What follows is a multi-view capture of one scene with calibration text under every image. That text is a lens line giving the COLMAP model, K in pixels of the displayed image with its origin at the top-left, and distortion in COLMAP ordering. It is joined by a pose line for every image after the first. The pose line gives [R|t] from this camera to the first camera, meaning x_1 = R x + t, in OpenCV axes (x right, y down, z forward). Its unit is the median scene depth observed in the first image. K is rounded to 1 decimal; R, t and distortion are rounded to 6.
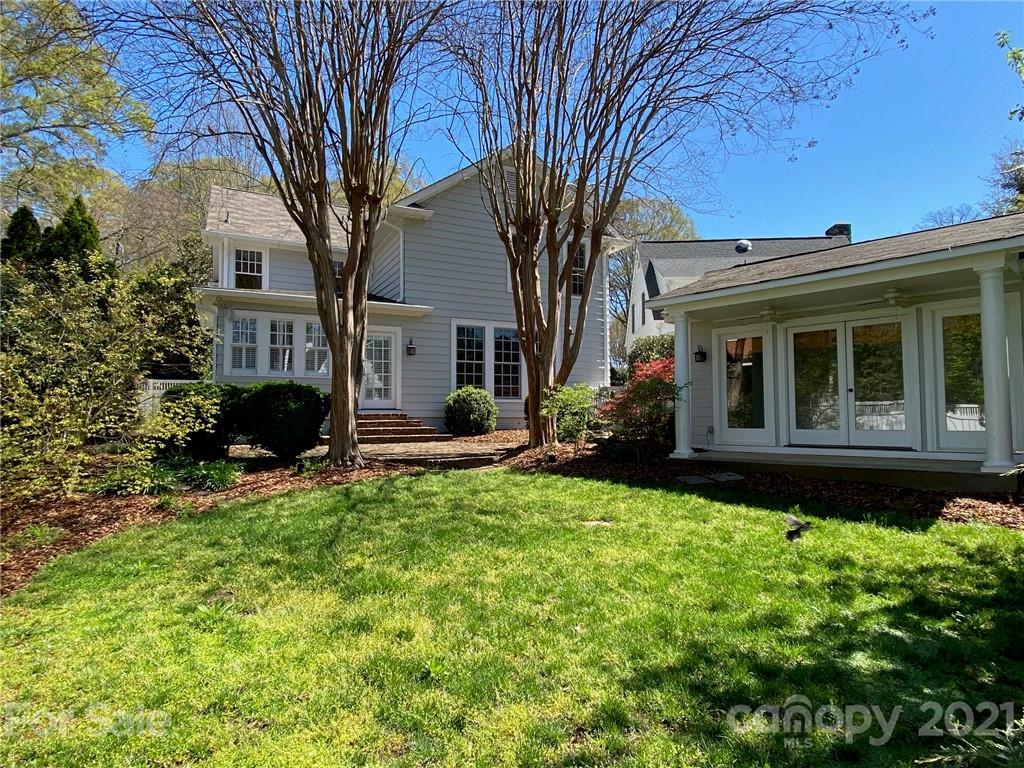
lens RADIAL K [[581.8, 0, 512.0], [0, 581.8, 384.0], [0, 0, 1]] dist [0.003438, 0.000137]
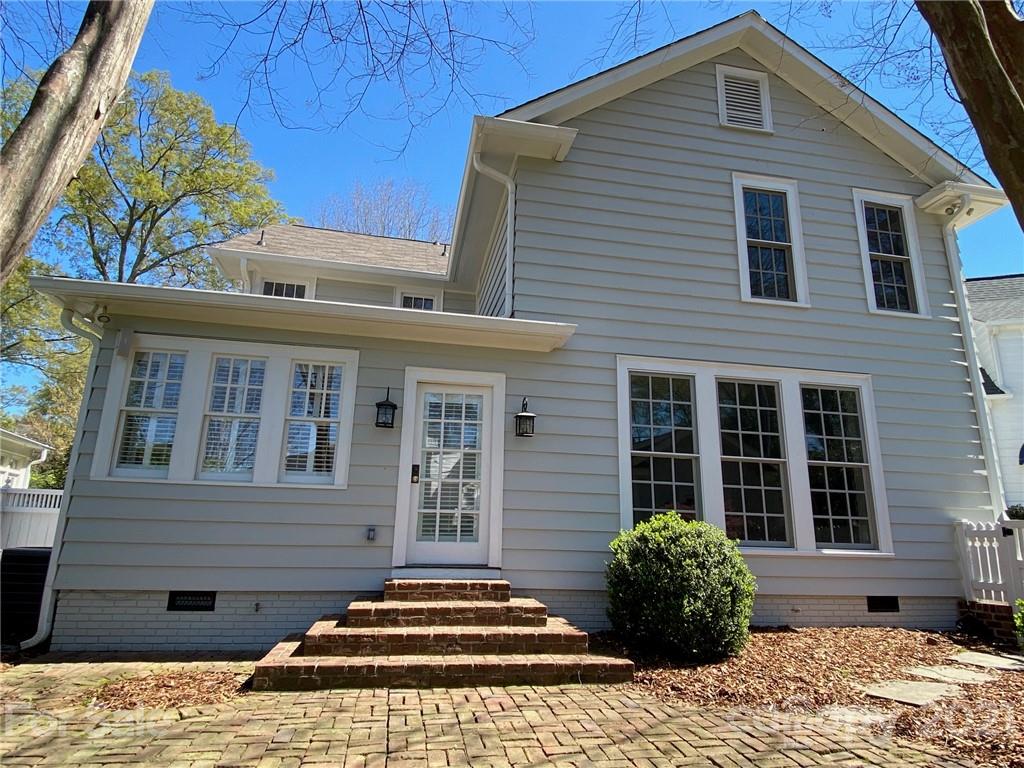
lens RADIAL K [[581.8, 0, 512.0], [0, 581.8, 384.0], [0, 0, 1]] dist [0.003438, 0.000137]
pose [[0.966319, -0.035683, -0.254860, -0.072542], [-0.015938, 0.980141, -0.197658, -0.002958], [0.256852, 0.195063, 0.946561, 0.585167]]
